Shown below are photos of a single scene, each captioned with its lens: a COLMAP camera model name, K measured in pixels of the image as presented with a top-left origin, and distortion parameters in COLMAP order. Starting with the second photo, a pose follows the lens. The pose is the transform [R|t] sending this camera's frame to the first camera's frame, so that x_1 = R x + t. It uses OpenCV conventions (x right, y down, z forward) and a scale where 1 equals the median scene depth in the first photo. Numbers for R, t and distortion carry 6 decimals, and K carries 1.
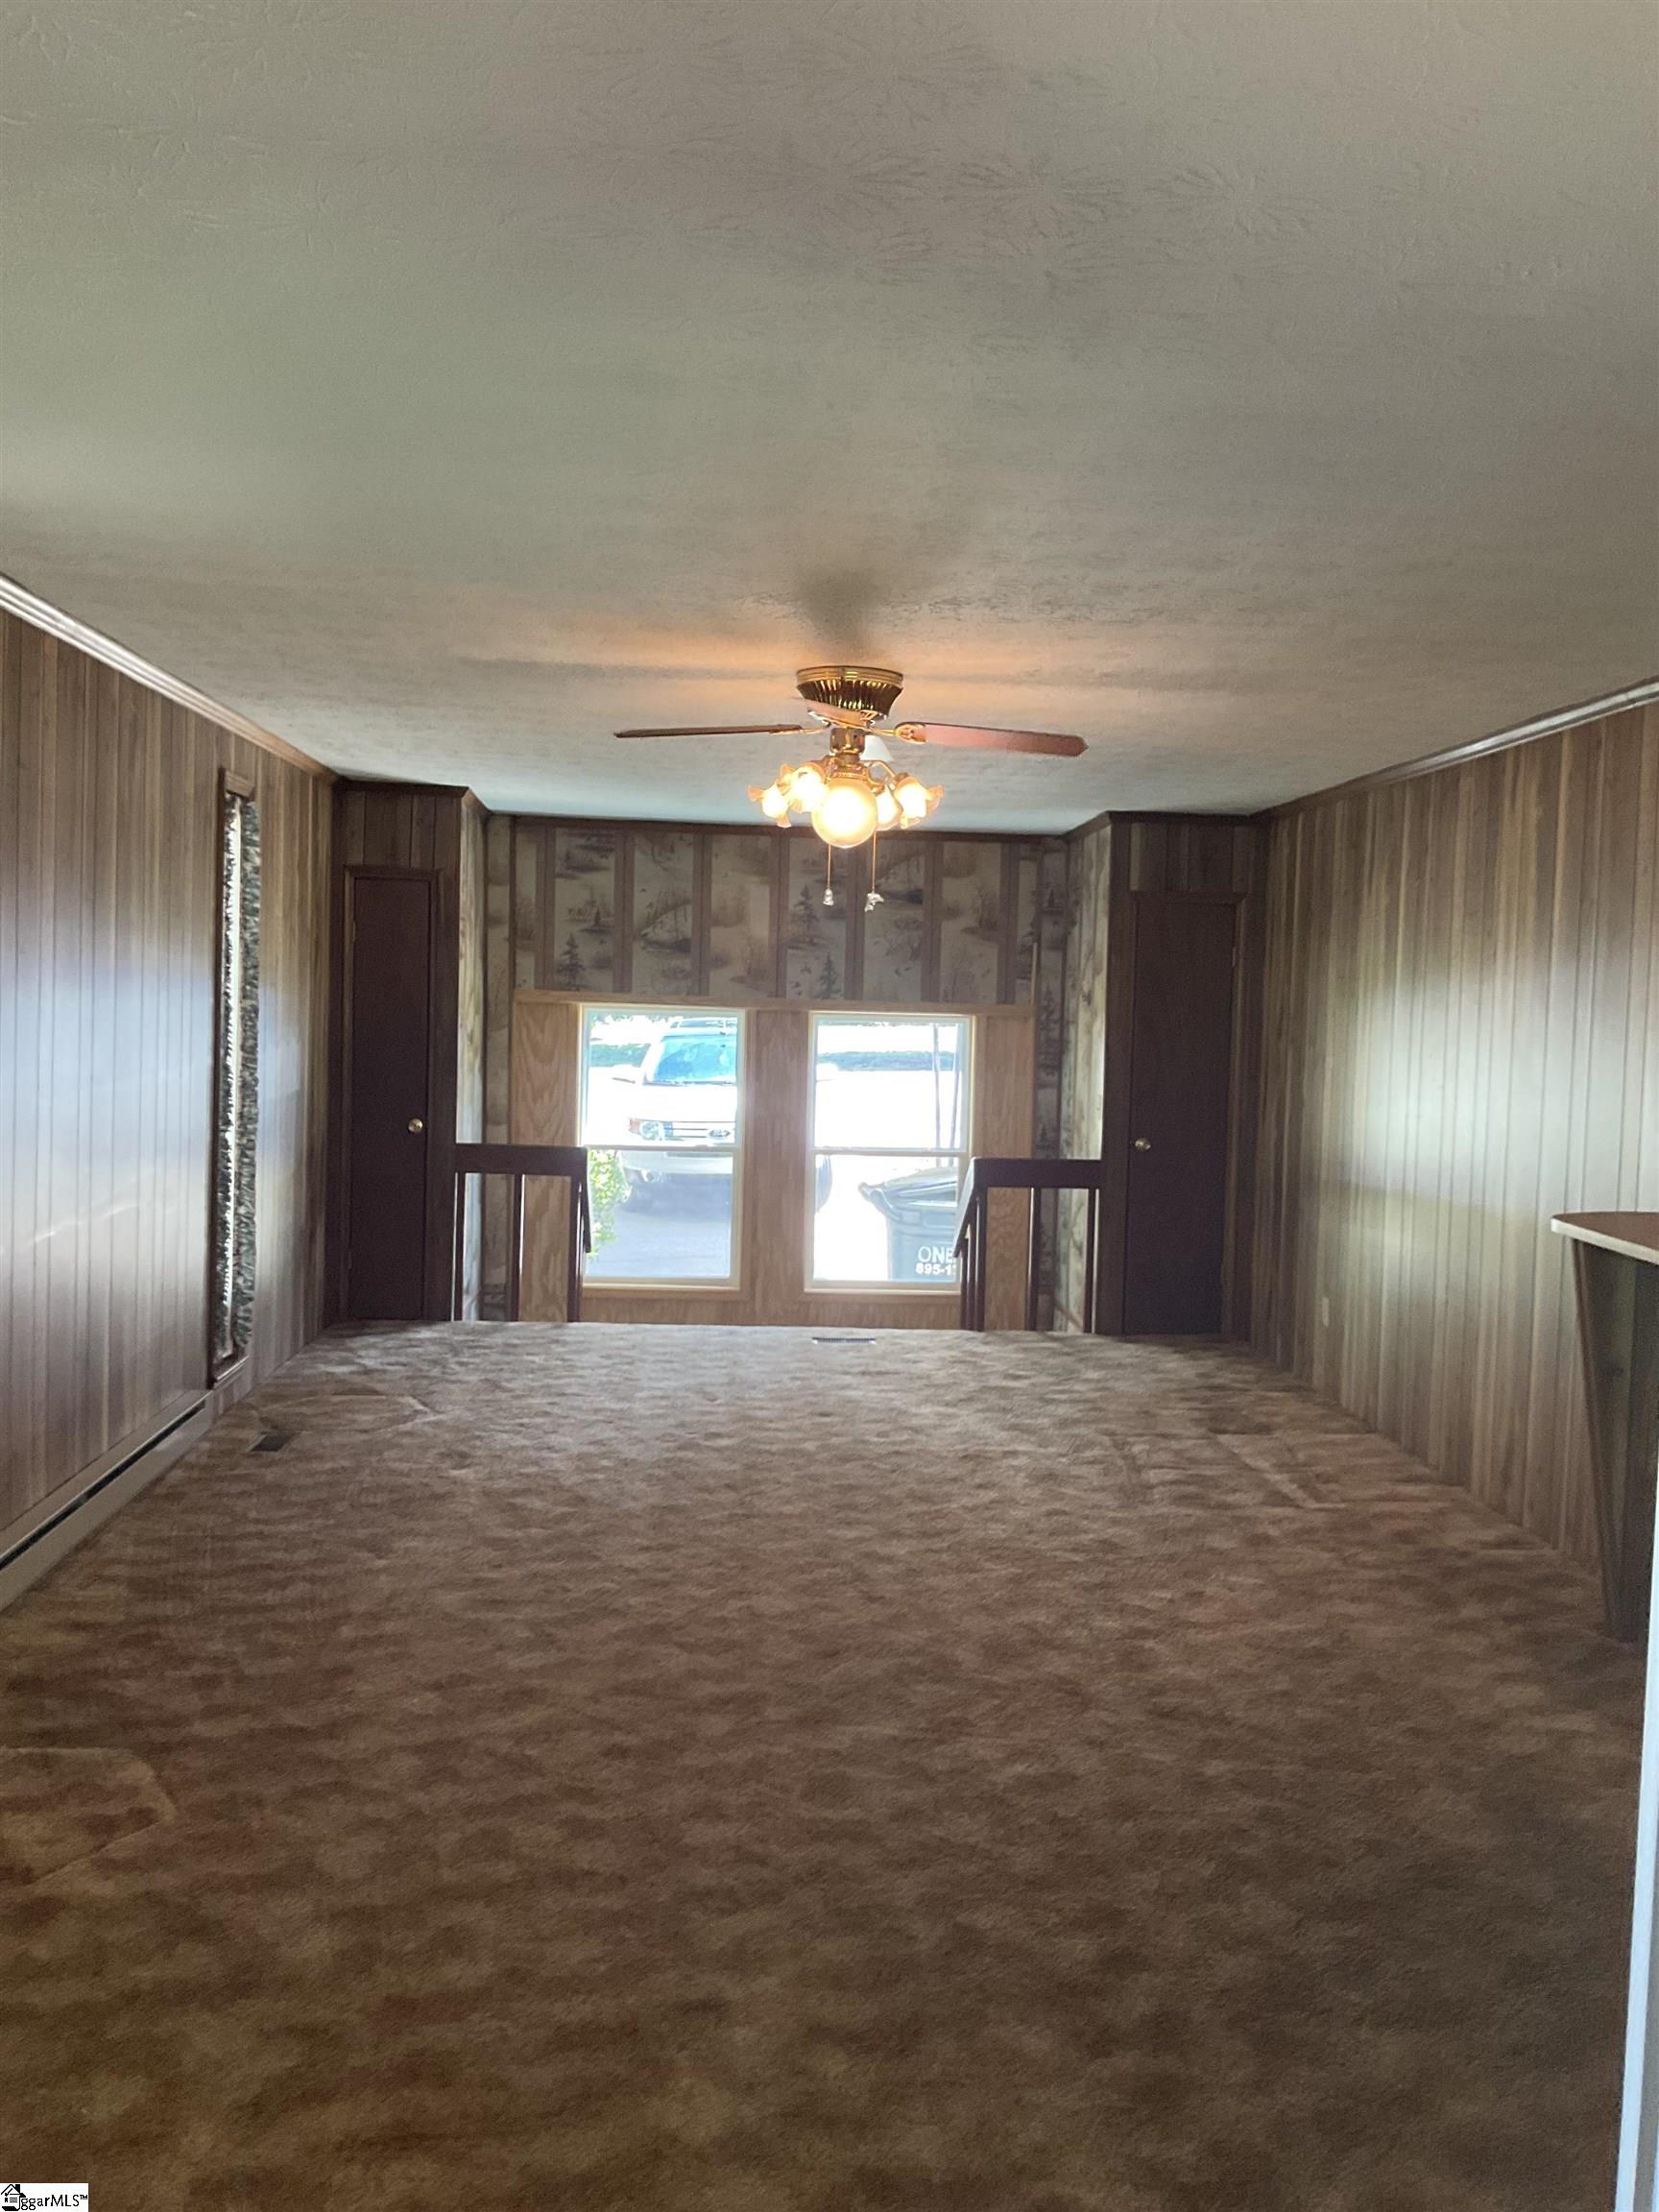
lens RADIAL K [[1804.8, 0, 832.9], [0, 1804.8, 1102.6], [0, 0, 1]] dist [0.116261, -0.250455]
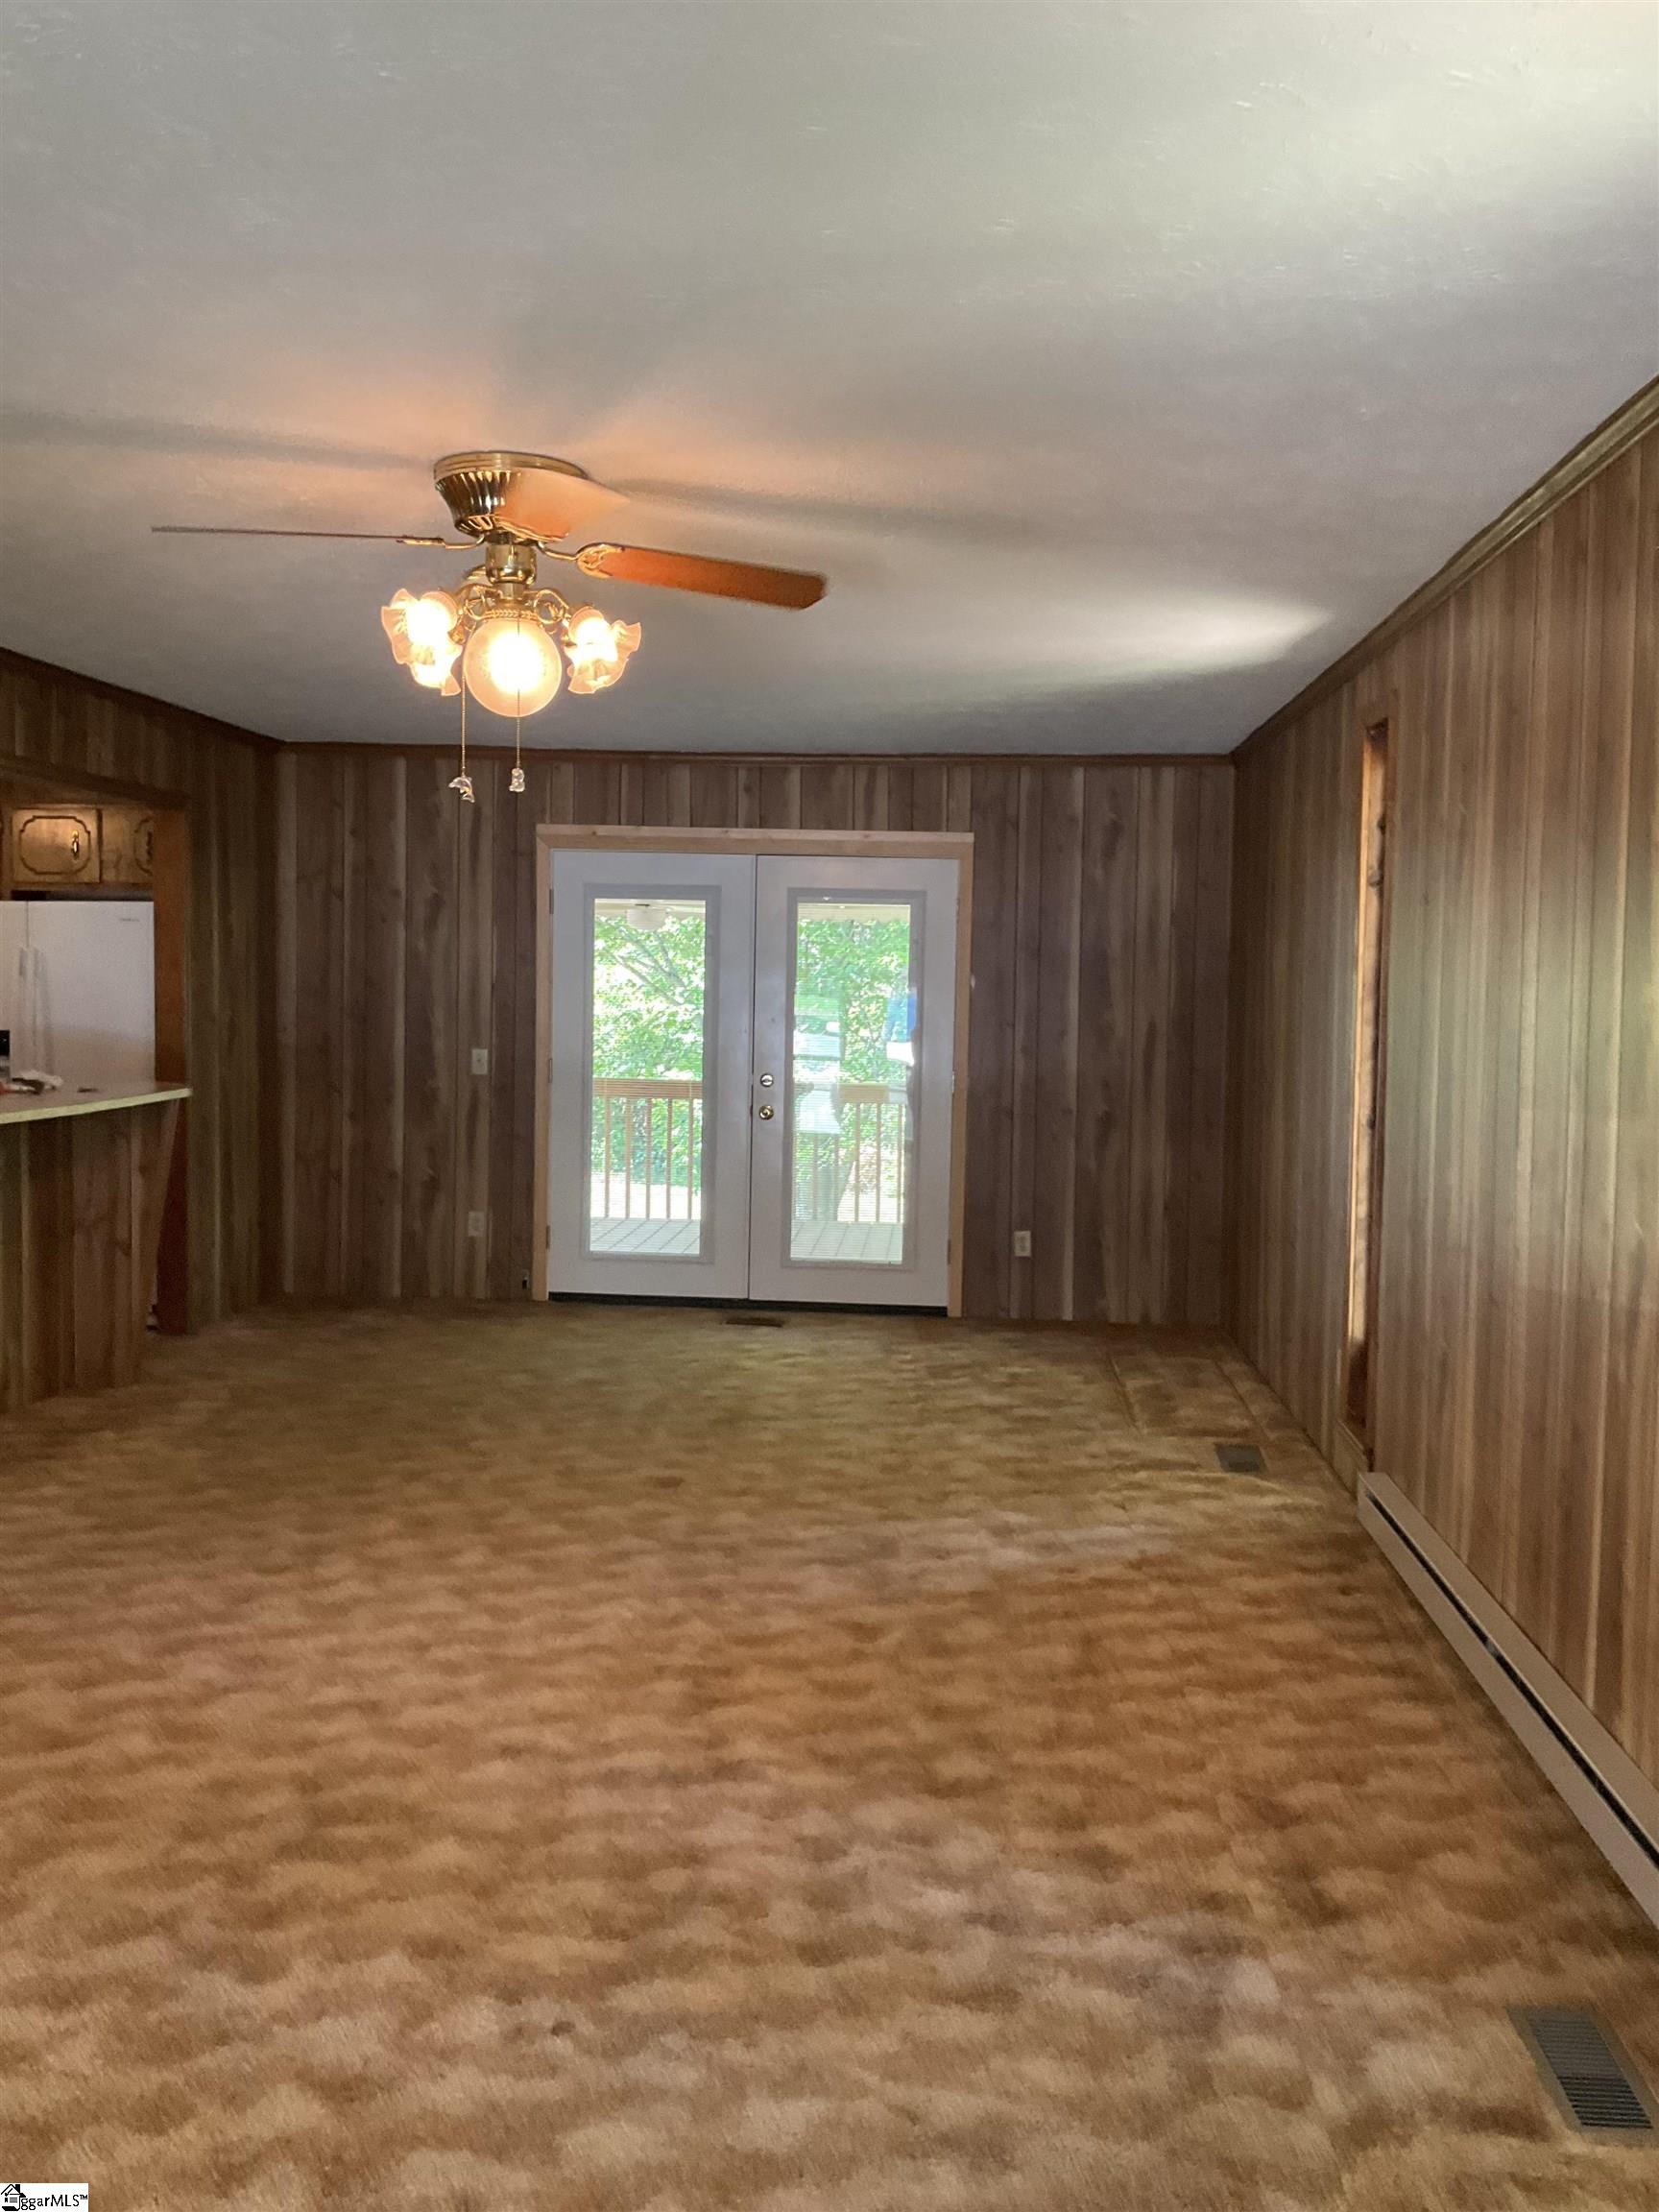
lens RADIAL K [[1804.8, 0, 832.9], [0, 1804.8, 1102.6], [0, 0, 1]] dist [0.116261, -0.250455]
pose [[-0.989253, -0.058836, 0.133851, -0.232375], [-0.042216, 0.991412, 0.123777, -0.087961], [-0.139984, 0.116796, -0.983241, 1.774915]]
